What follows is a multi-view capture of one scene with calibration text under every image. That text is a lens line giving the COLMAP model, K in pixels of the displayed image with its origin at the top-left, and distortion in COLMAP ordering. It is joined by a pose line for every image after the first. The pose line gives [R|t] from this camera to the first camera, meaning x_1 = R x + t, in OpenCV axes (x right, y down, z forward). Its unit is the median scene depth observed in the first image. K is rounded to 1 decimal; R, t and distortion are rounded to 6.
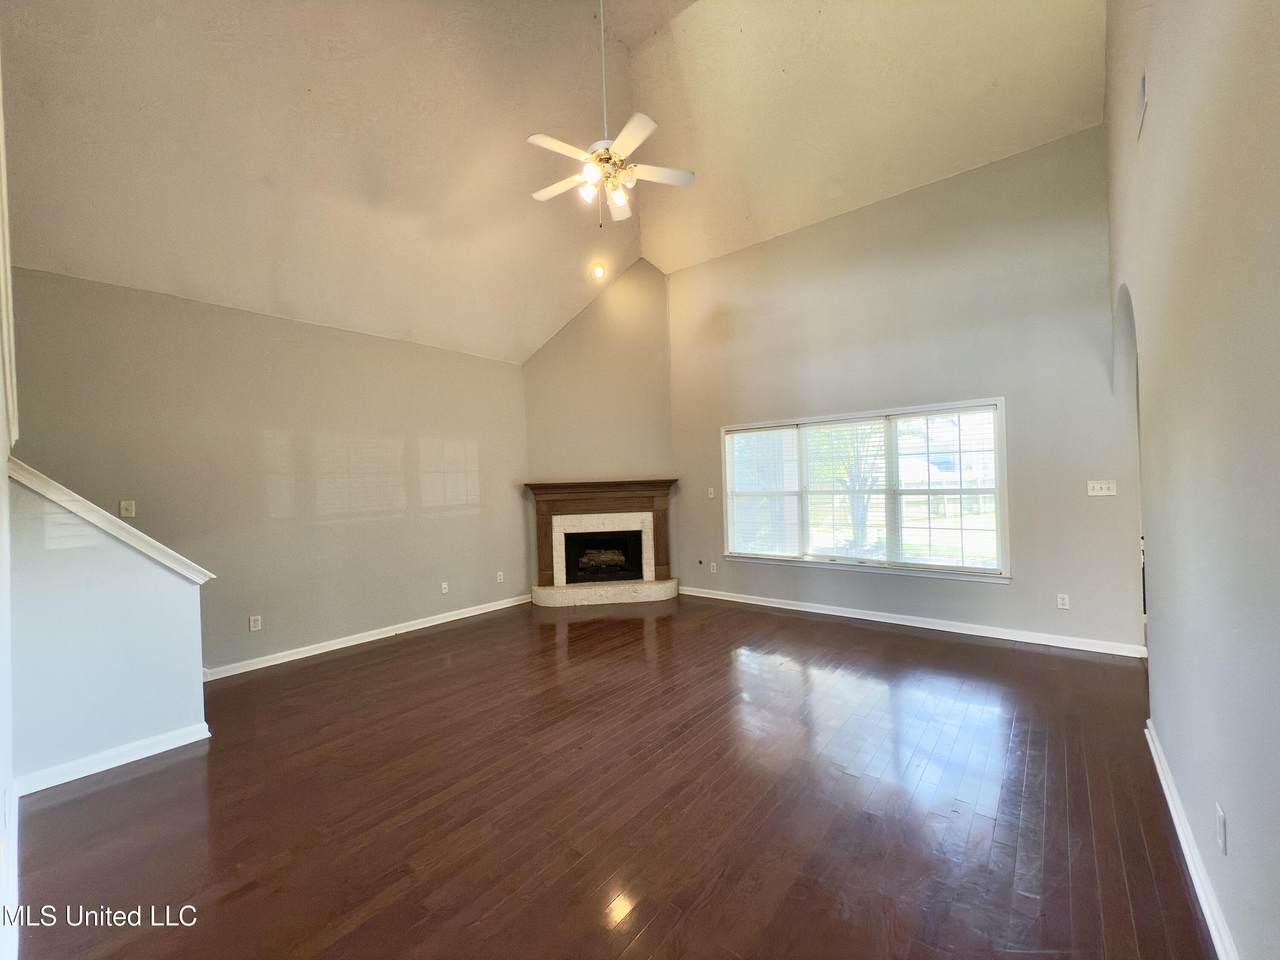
lens RADIAL K [[511.0, 0, 640.0], [0, 511.0, 480.0], [0, 0, 1]] dist [-0.000276, -0.000139]
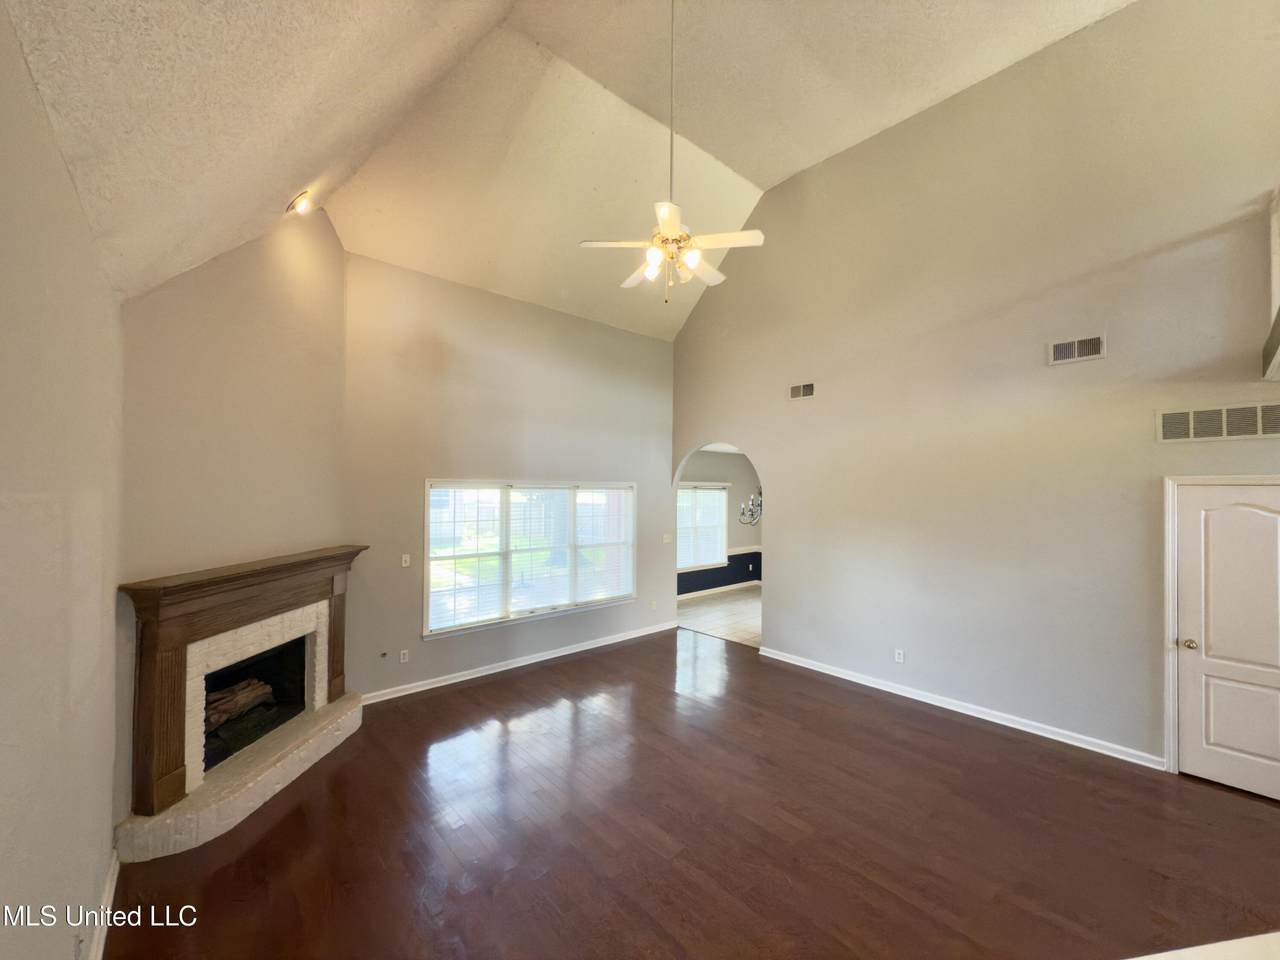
lens RADIAL K [[511.0, 0, 640.0], [0, 511.0, 480.0], [0, 0, 1]] dist [-0.000276, -0.000139]
pose [[0.156301, 0.050416, 0.986422, -0.596566], [-0.010651, 0.998724, -0.049357, -0.065338], [-0.987652, -0.002792, 0.156639, 0.530648]]
